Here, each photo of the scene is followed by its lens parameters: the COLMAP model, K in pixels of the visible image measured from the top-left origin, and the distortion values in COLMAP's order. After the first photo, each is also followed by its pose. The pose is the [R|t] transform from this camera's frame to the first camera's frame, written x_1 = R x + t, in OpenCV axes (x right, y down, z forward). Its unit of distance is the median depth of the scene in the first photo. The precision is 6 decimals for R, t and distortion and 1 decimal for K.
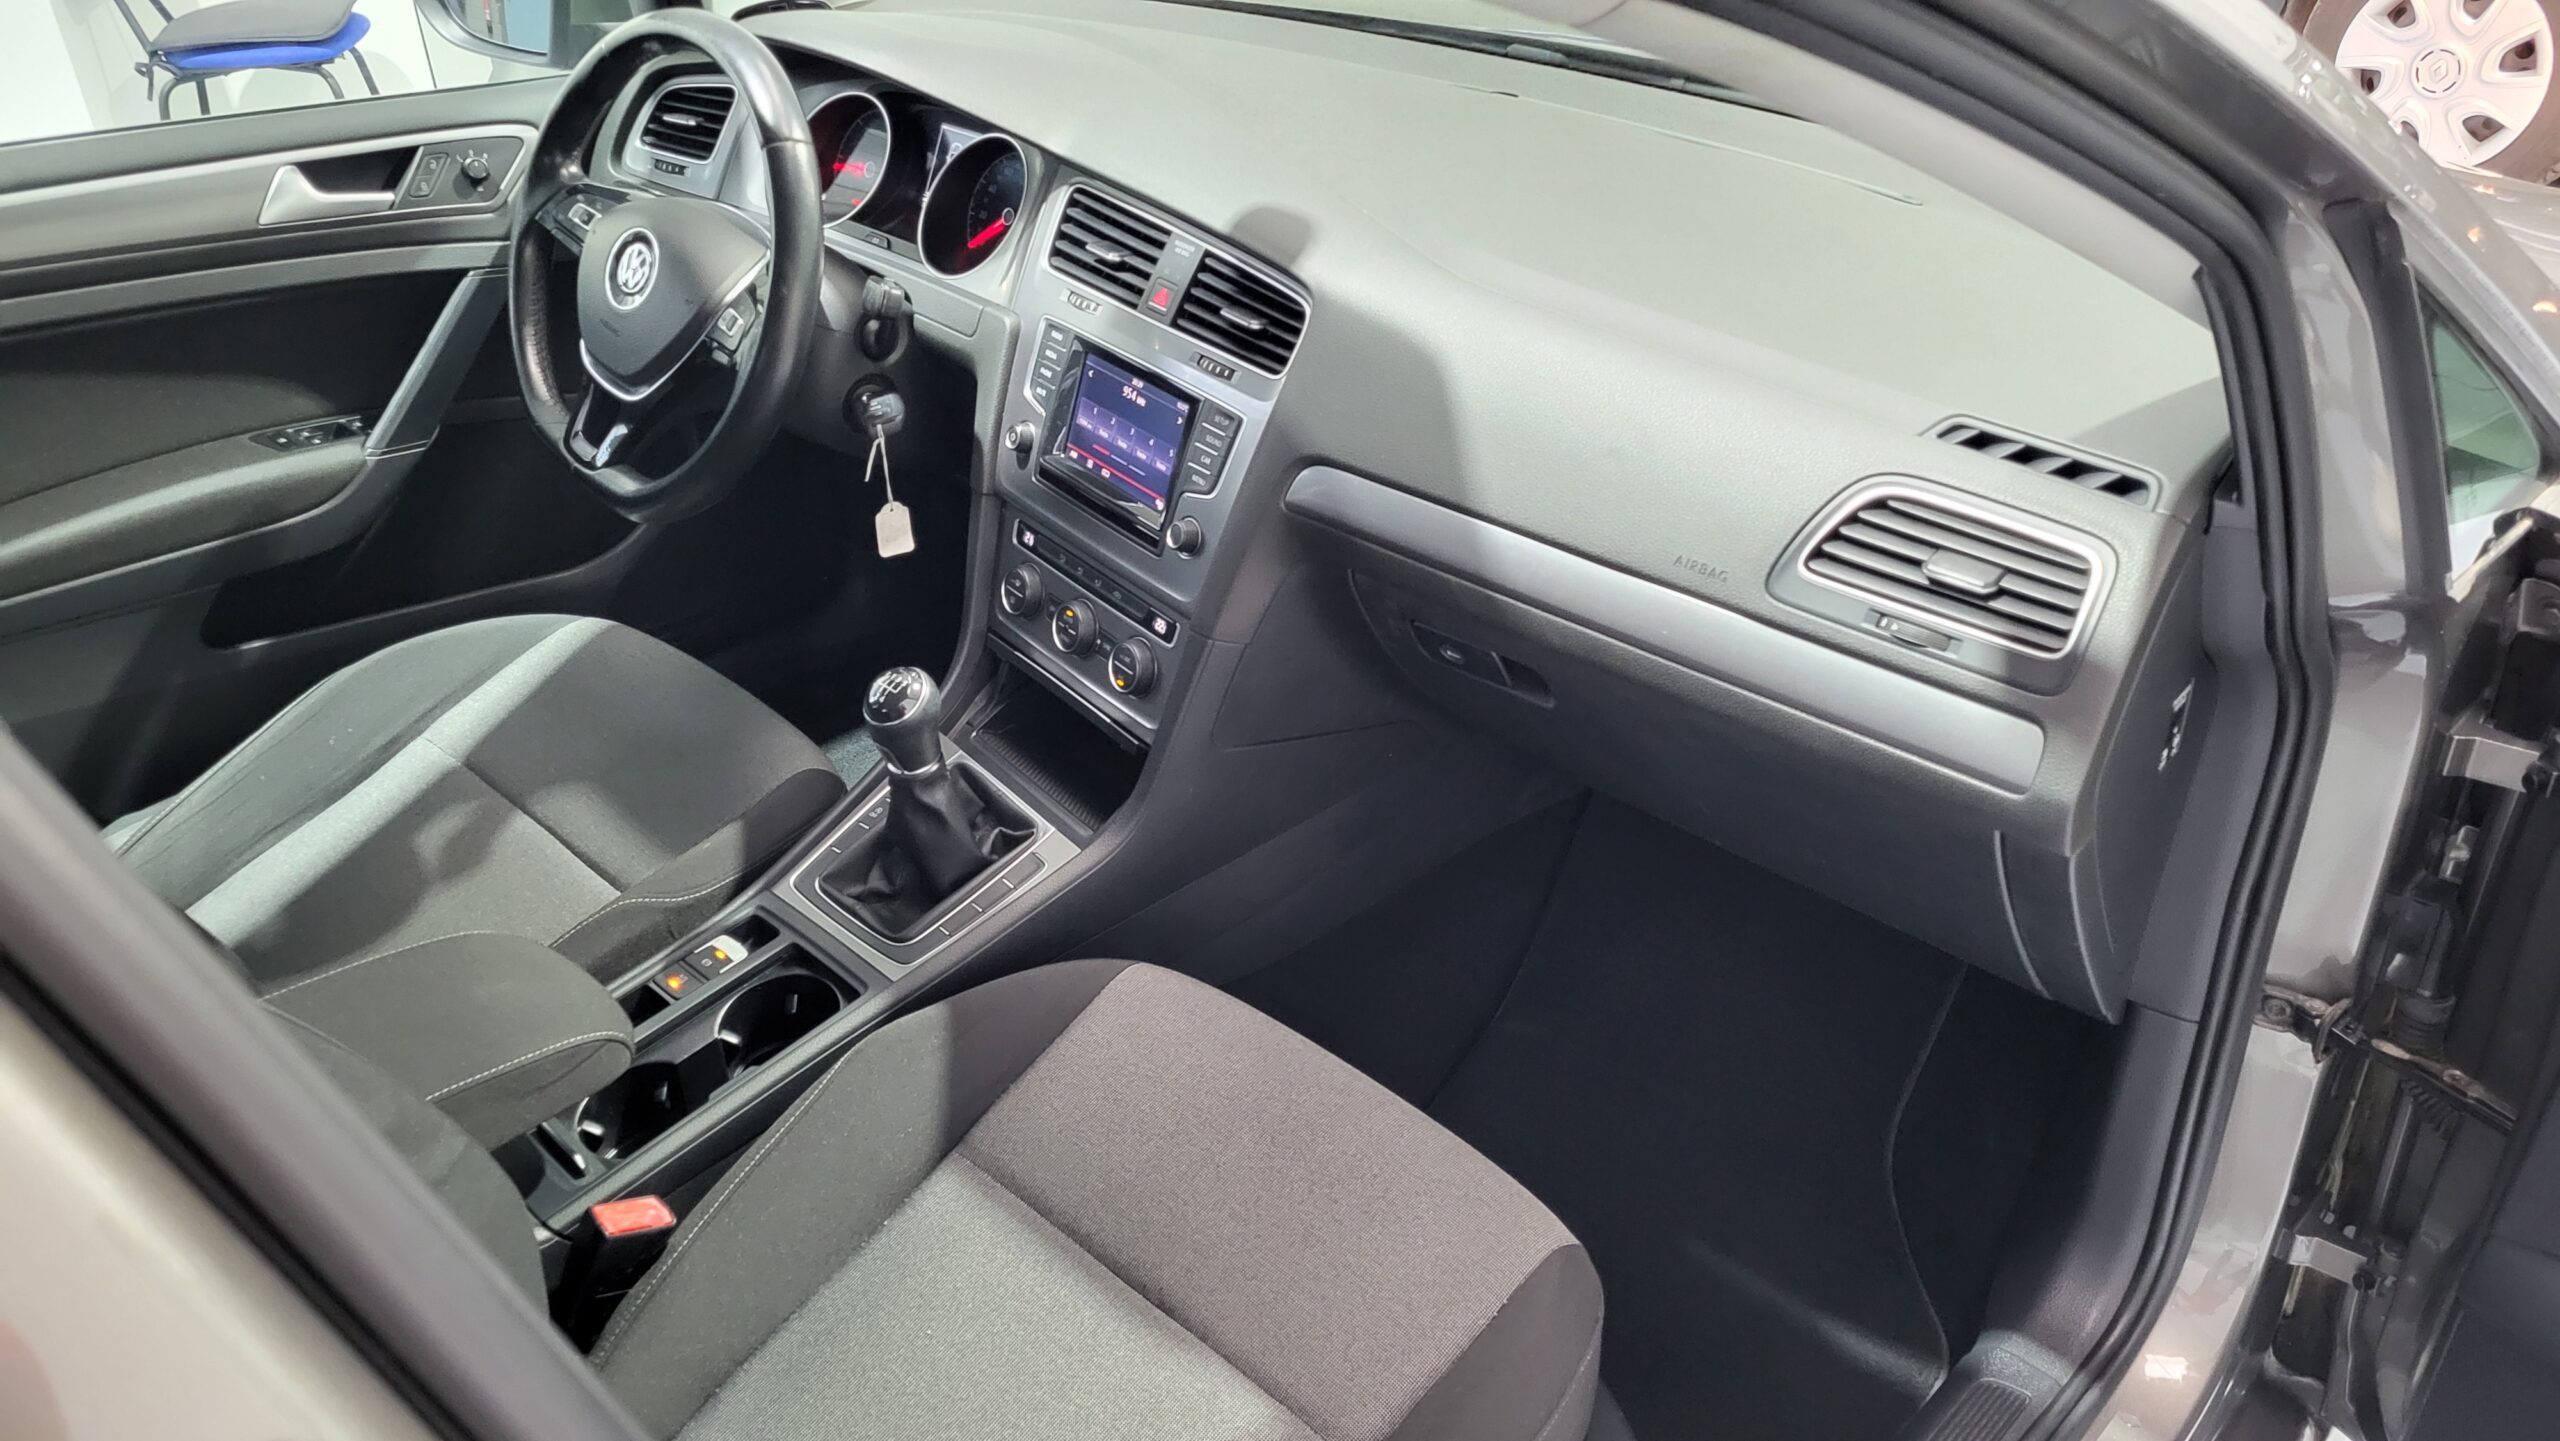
lens RADIAL K [[1938.6, 0, 1280.0], [0, 1938.6, 720.5], [0, 0, 1]] dist [0.027617, 0.000681]
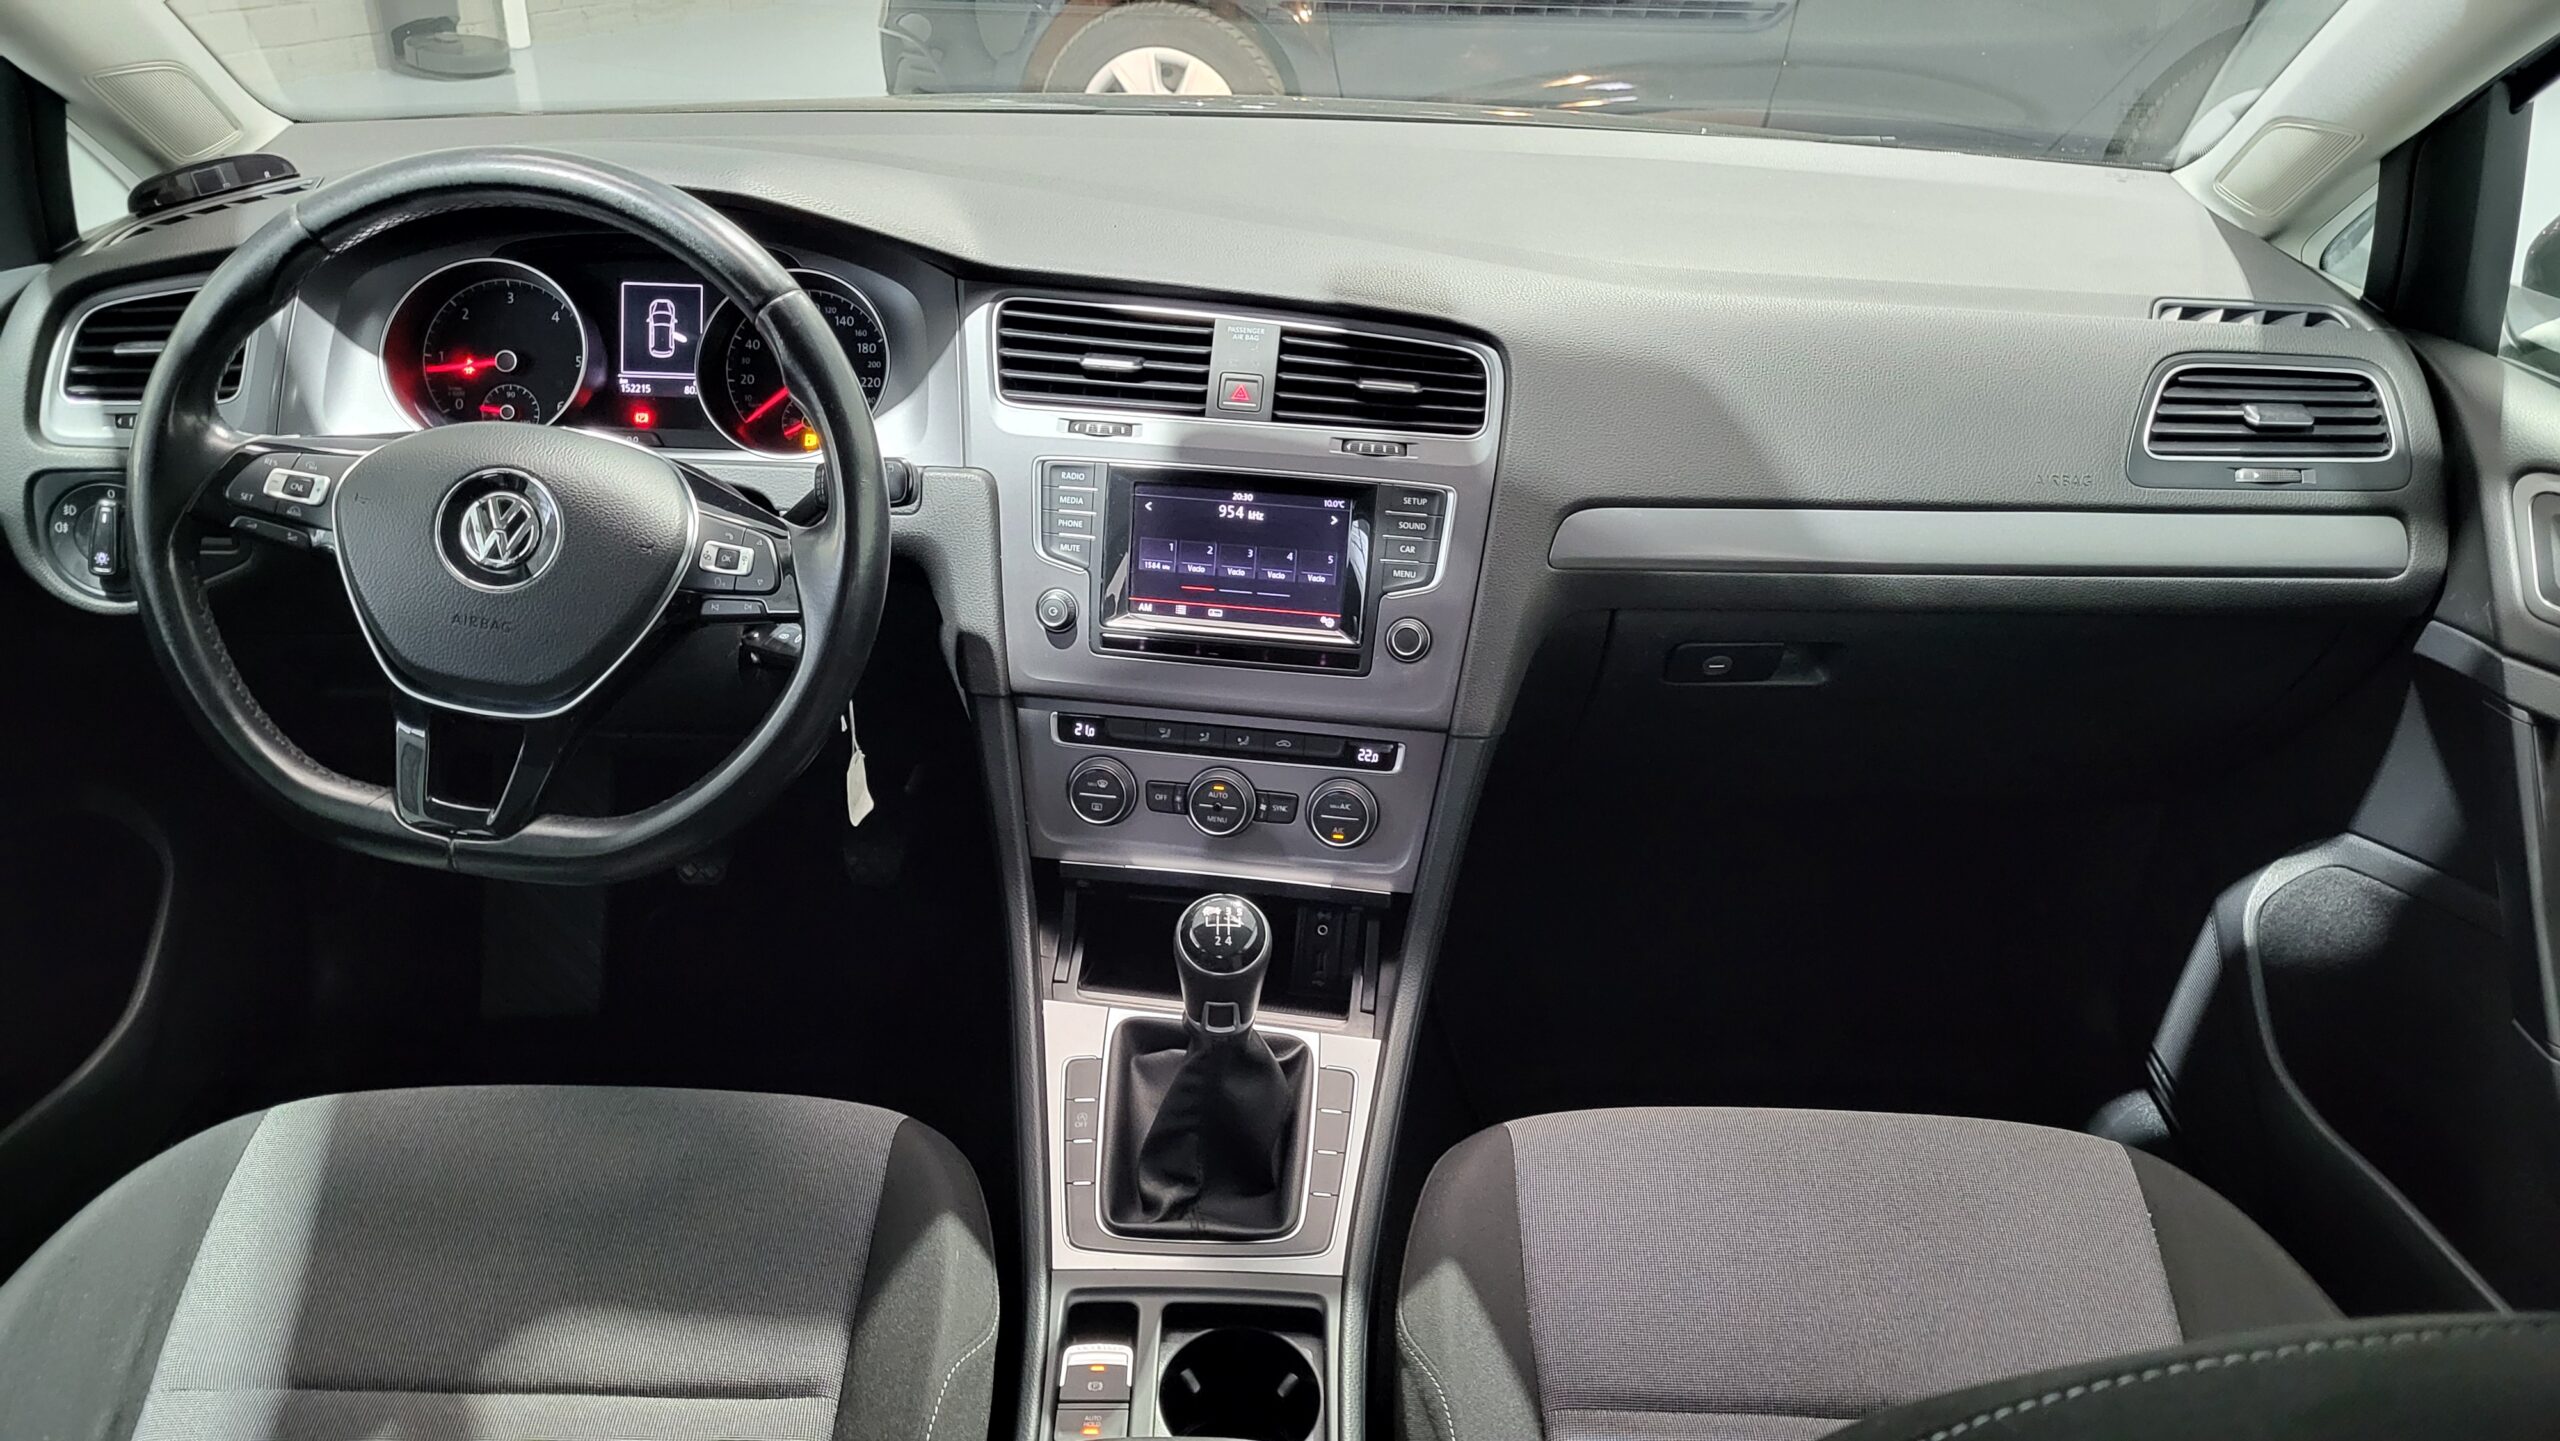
lens RADIAL K [[1938.6, 0, 1280.0], [0, 1938.6, 720.5], [0, 0, 1]] dist [0.027617, 0.000681]
pose [[0.722417, -0.299870, 0.623051, -0.614731], [0.339230, 0.938880, 0.058545, -0.125816], [-0.602526, 0.169064, 0.779987, 0.346190]]
